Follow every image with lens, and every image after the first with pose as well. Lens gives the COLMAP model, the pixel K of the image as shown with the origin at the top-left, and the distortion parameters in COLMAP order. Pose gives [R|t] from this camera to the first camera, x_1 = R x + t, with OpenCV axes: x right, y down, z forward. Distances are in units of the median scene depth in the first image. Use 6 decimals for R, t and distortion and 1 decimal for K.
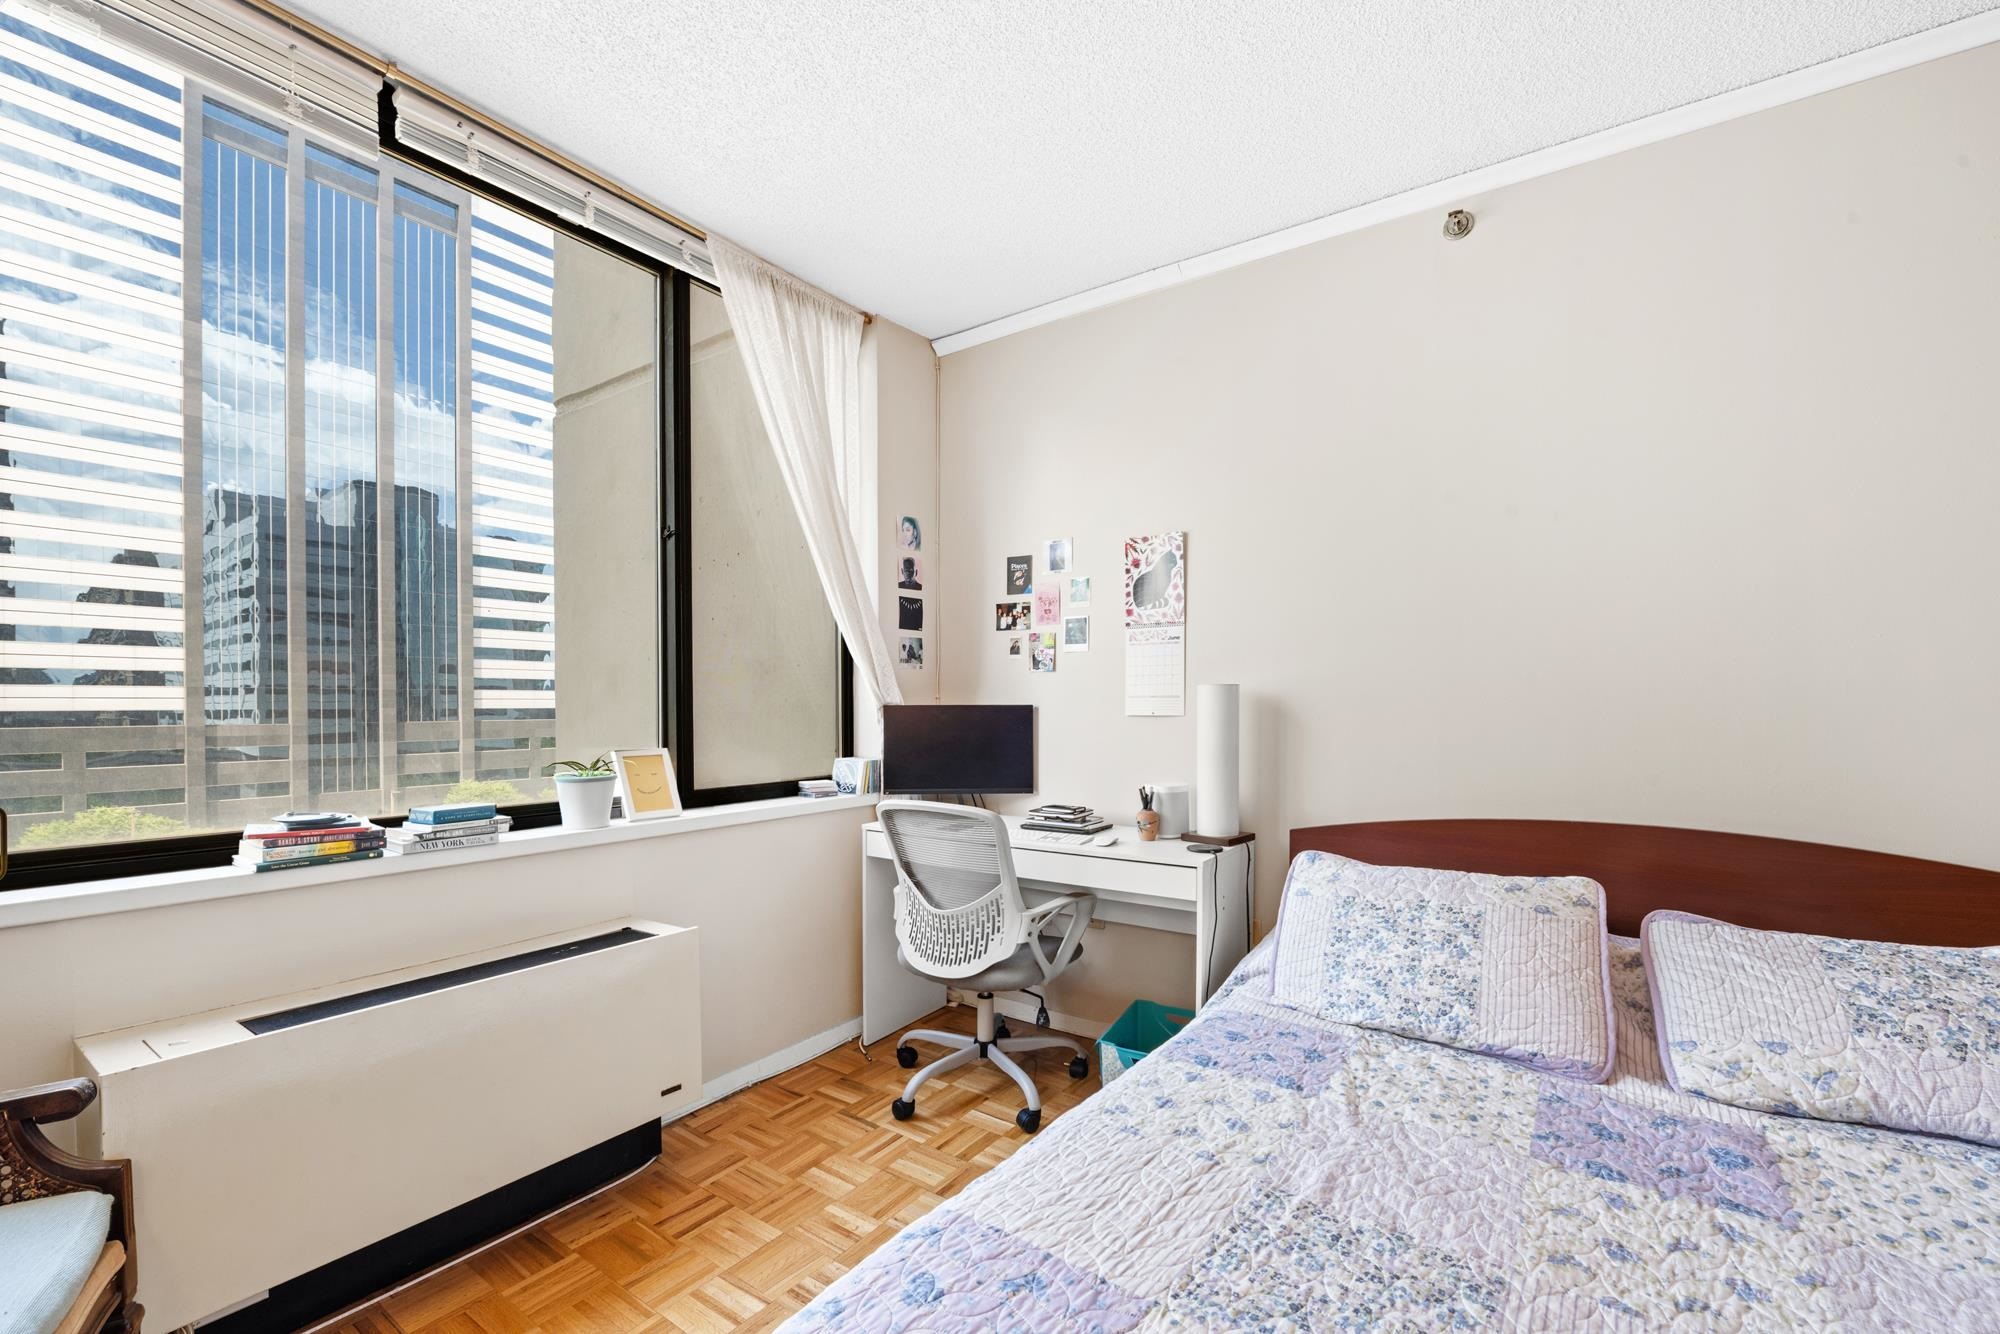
lens RADIAL K [[830.9, 0, 1009.1], [0, 830.9, 713.1], [0, 0, 1]] dist [-0.011174, -0.000499]
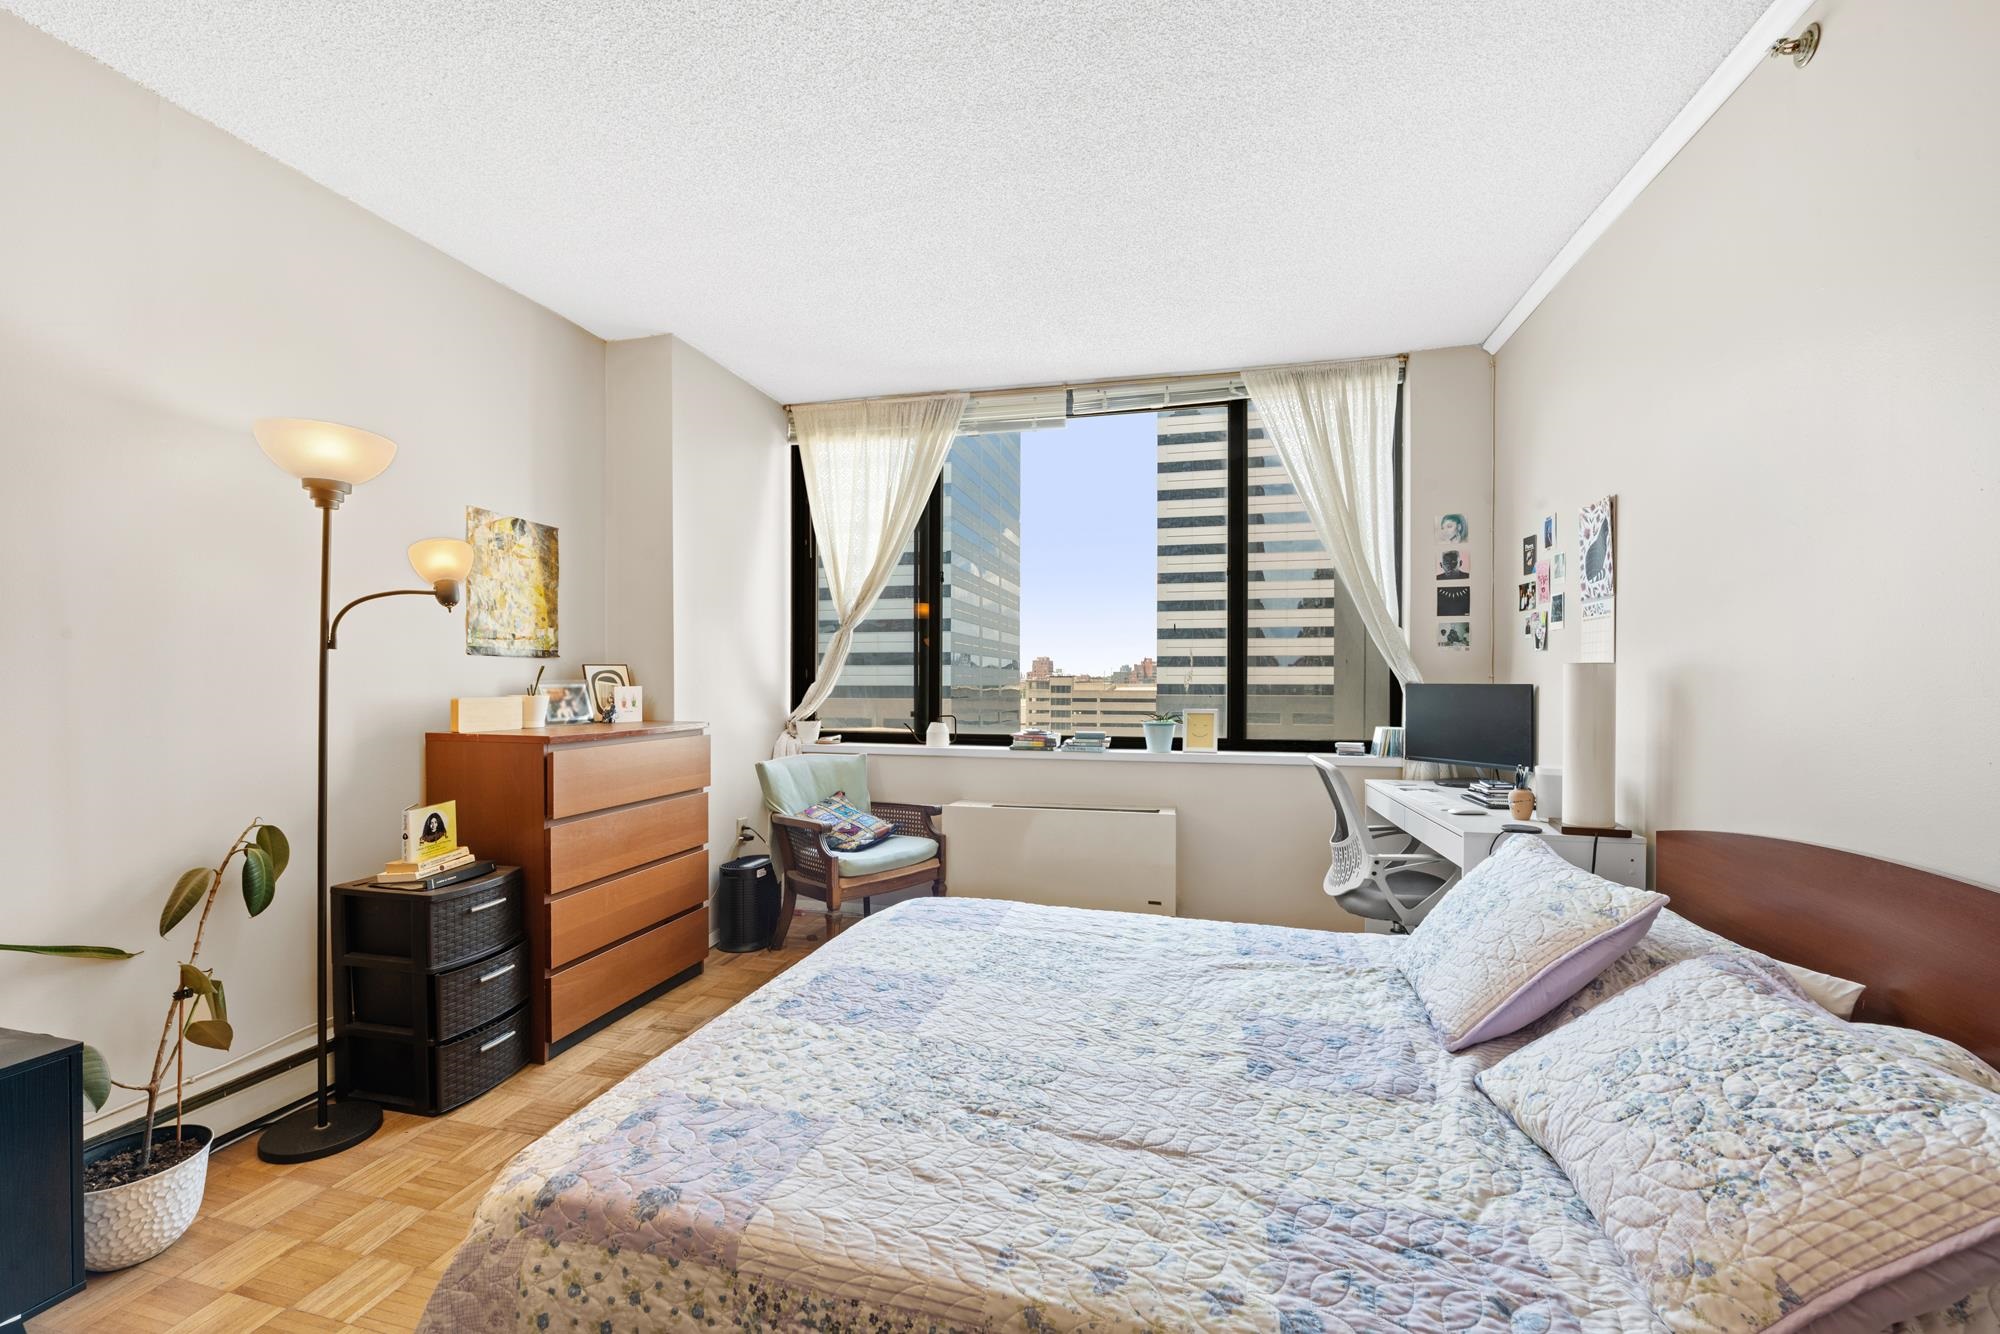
lens RADIAL K [[814.8, 0, 1002.1], [0, 814.8, 685.2], [0, 0, 1]] dist [-0.011163, -0.000485]
pose [[0.362217, 0.007591, -0.932063, 0.930143], [-0.011979, 0.999922, 0.003489, -0.005389], [0.932017, 0.009902, 0.362279, 0.063507]]
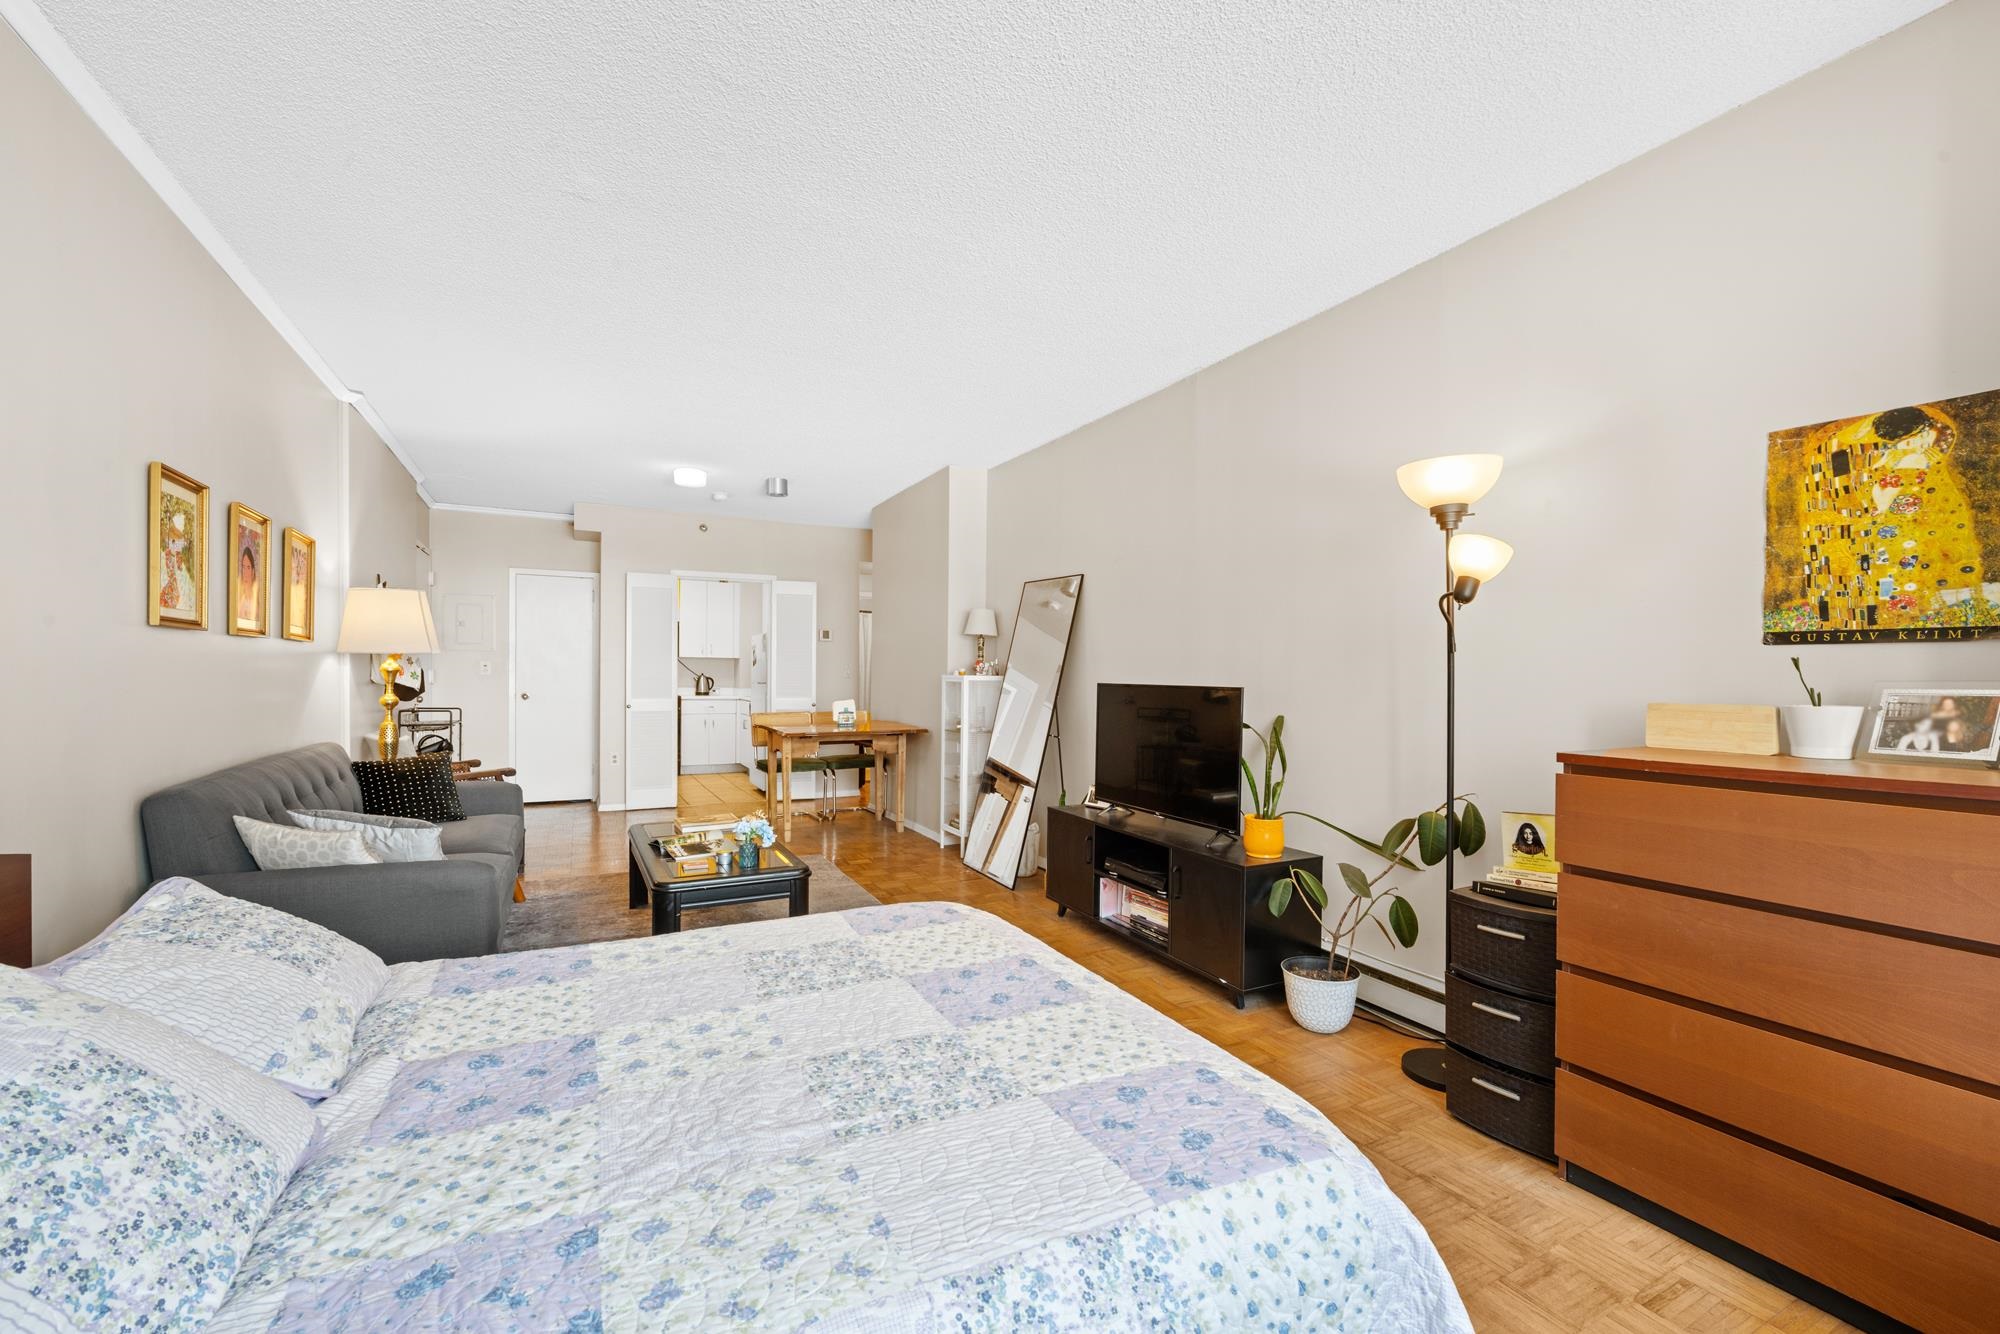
lens RADIAL K [[827.4, 0, 997.9], [0, 827.4, 678.7], [0, 0, 1]] dist [-0.000989, -0.000297]
pose [[-0.880329, -0.005284, 0.474335, -0.172705], [-0.000720, 0.999952, 0.009803, -0.009214], [-0.474364, 0.008289, -0.880290, 0.892250]]
